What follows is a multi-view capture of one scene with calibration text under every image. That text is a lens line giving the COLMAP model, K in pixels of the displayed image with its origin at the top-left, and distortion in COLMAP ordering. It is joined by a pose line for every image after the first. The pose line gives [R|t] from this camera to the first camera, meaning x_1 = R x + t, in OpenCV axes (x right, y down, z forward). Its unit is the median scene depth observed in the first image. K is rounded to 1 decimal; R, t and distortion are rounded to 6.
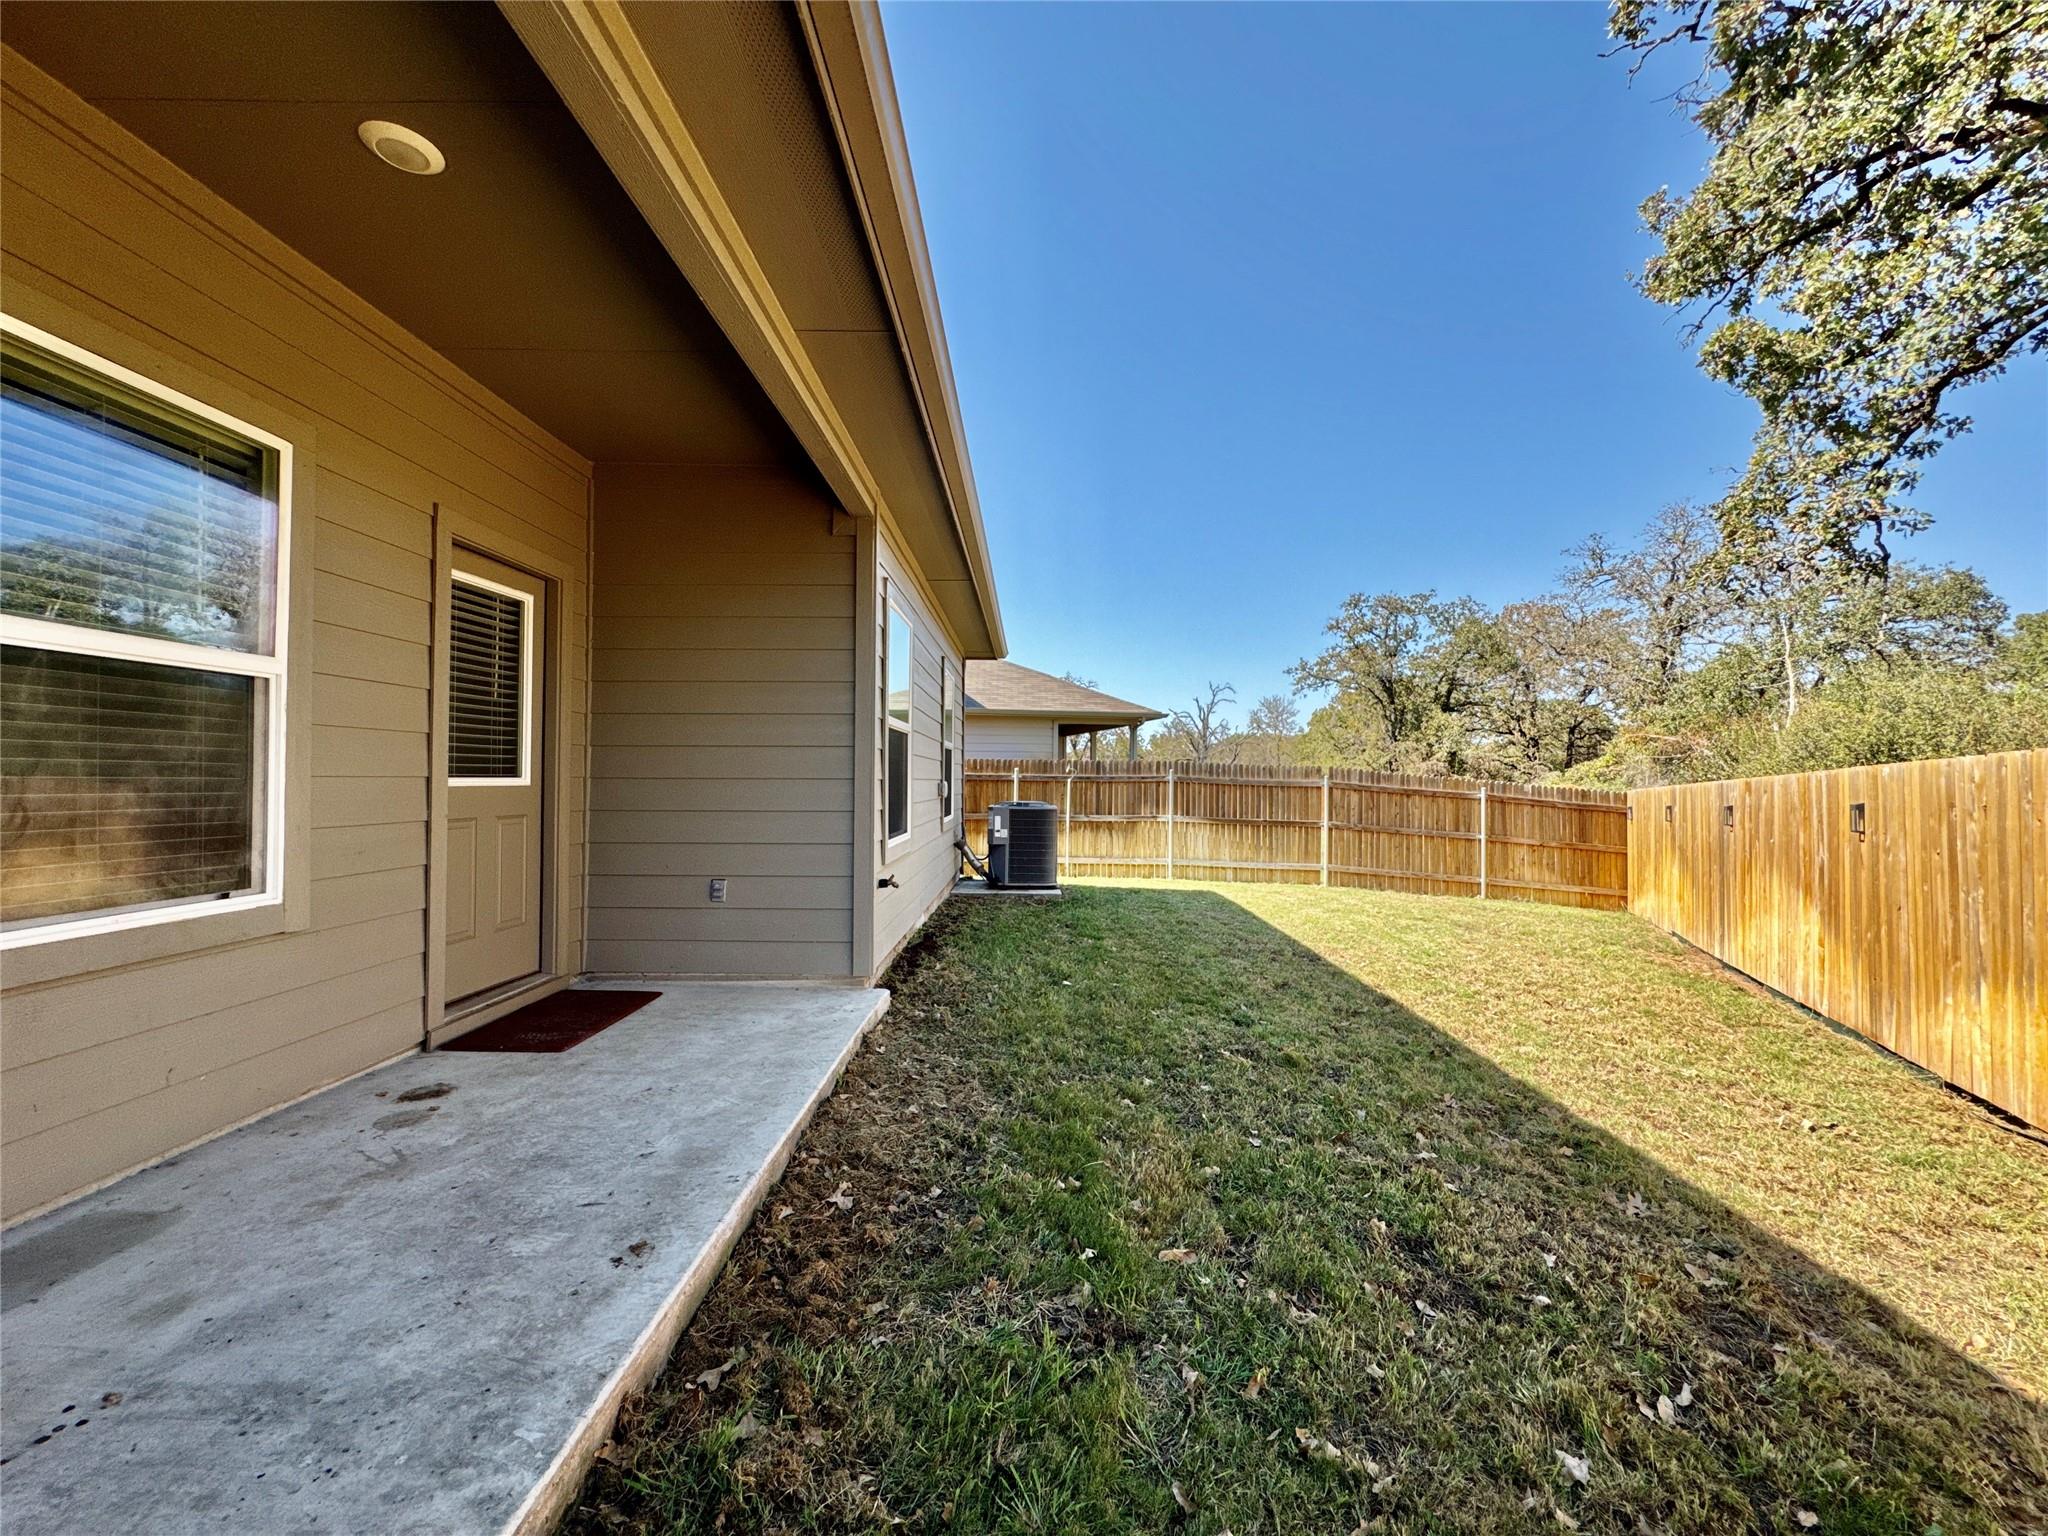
lens RADIAL K [[815.0, 0, 1026.0], [0, 815.0, 770.0], [0, 0, 1]] dist [-0.005133, 0.000669]
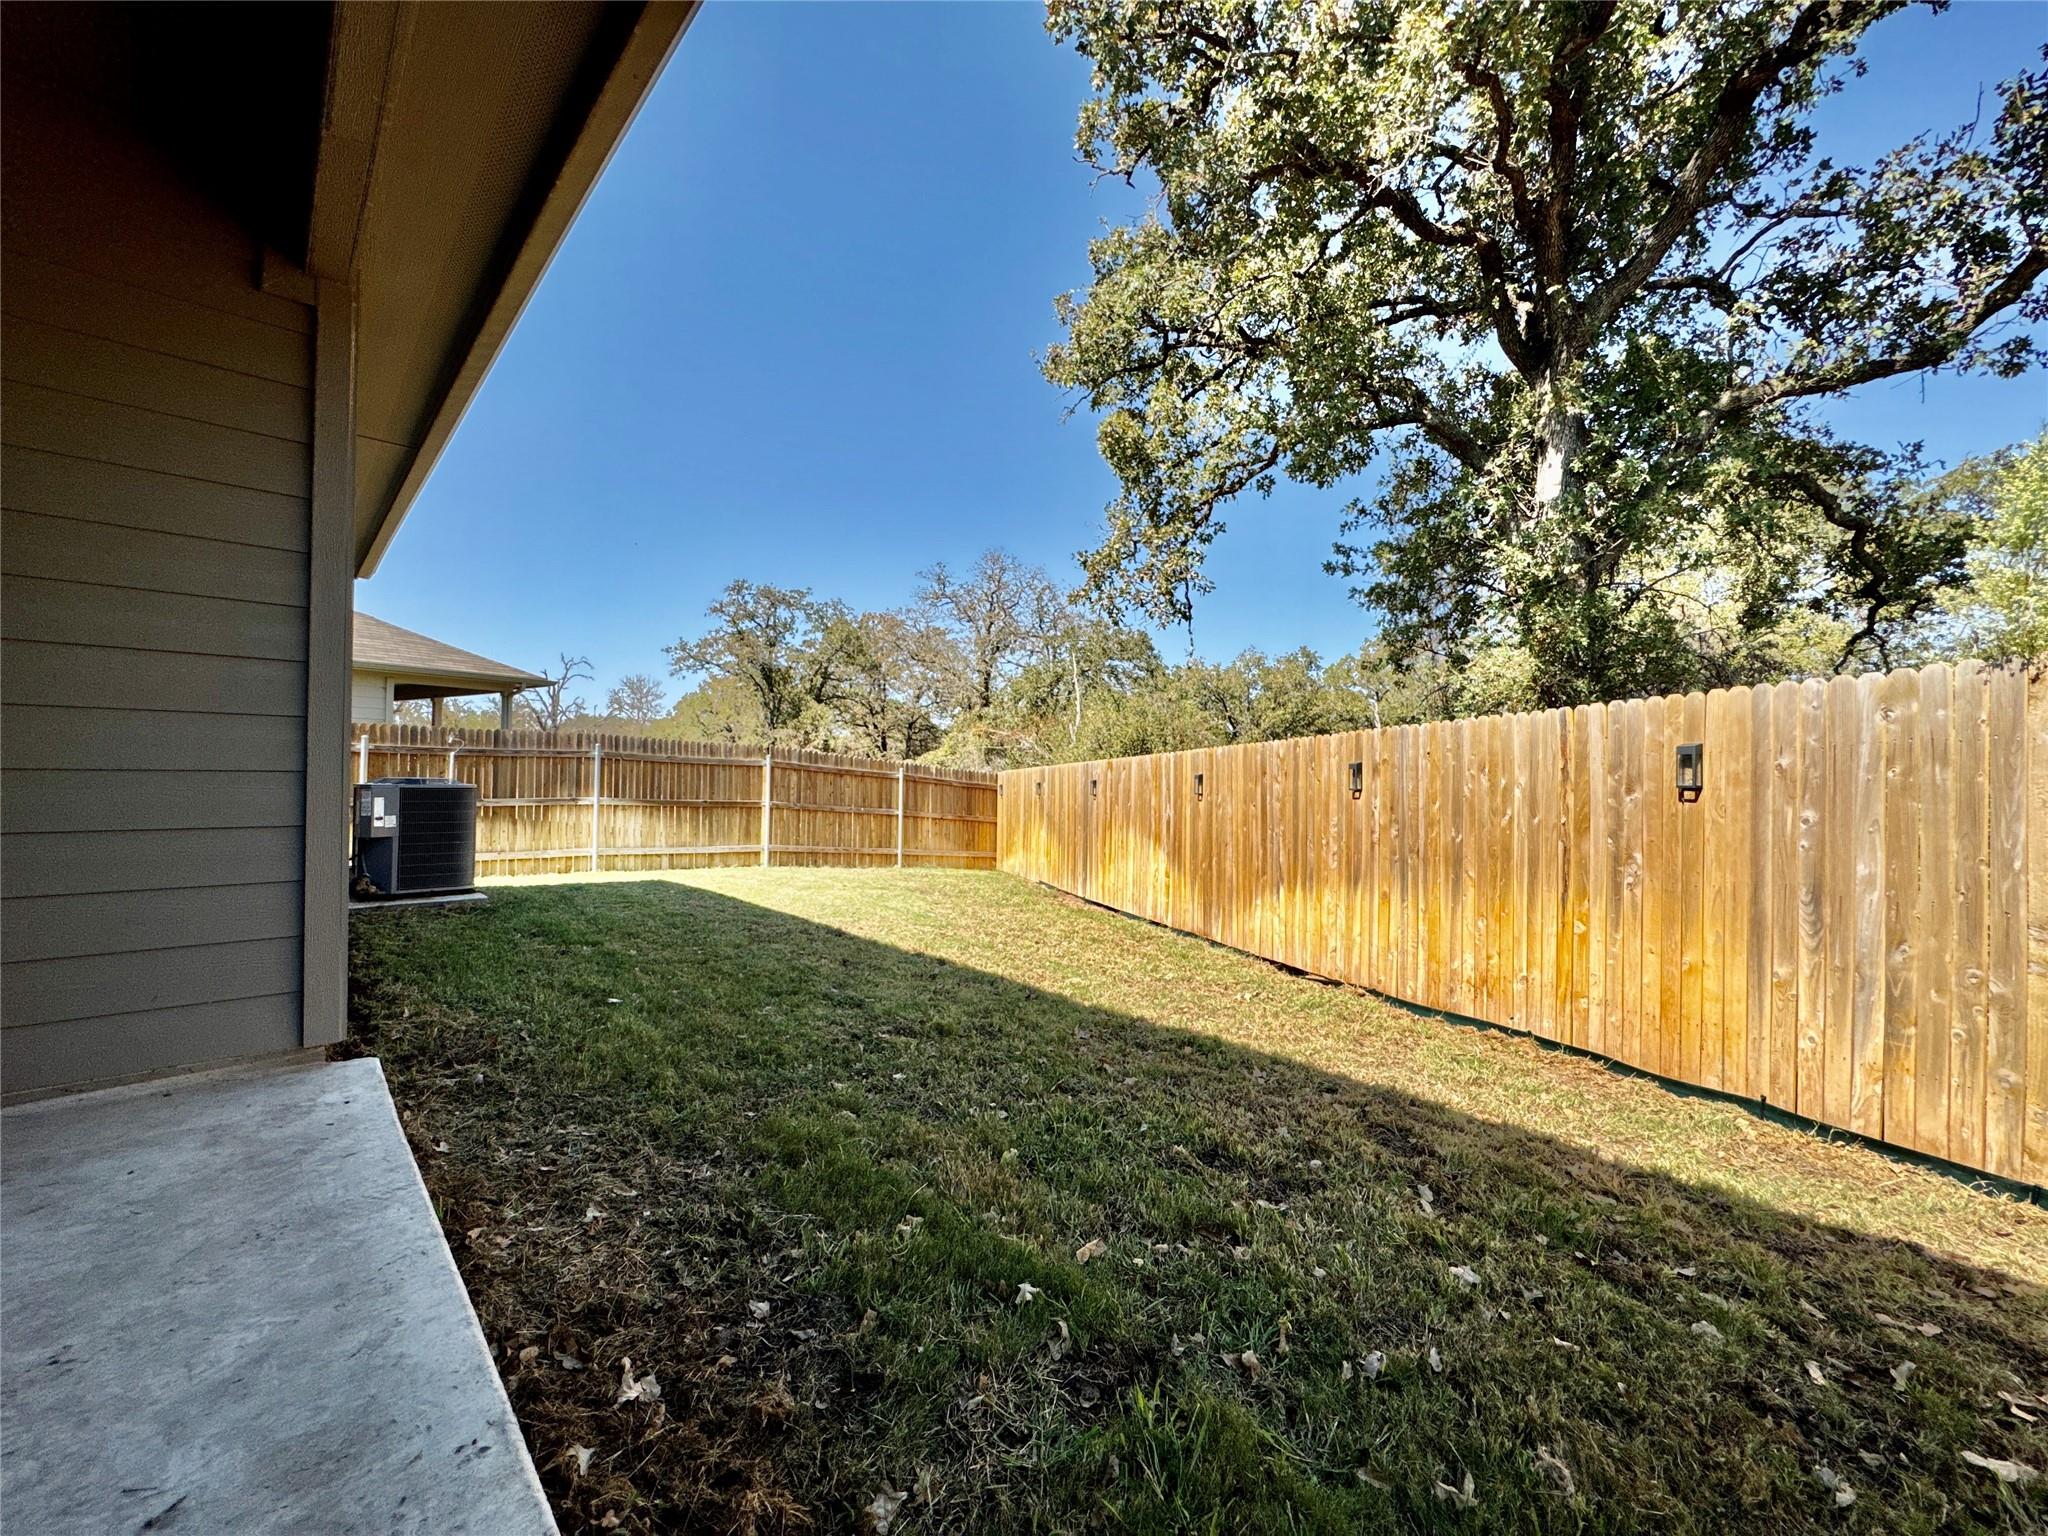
lens RADIAL K [[815.0, 0, 1026.0], [0, 815.0, 770.0], [0, 0, 1]] dist [-0.005133, 0.000669]
pose [[0.725901, 0.008079, 0.687752, -0.112842], [-0.018311, 0.999804, 0.007581, 0.016854], [-0.687556, -0.018096, 0.725906, 0.098941]]
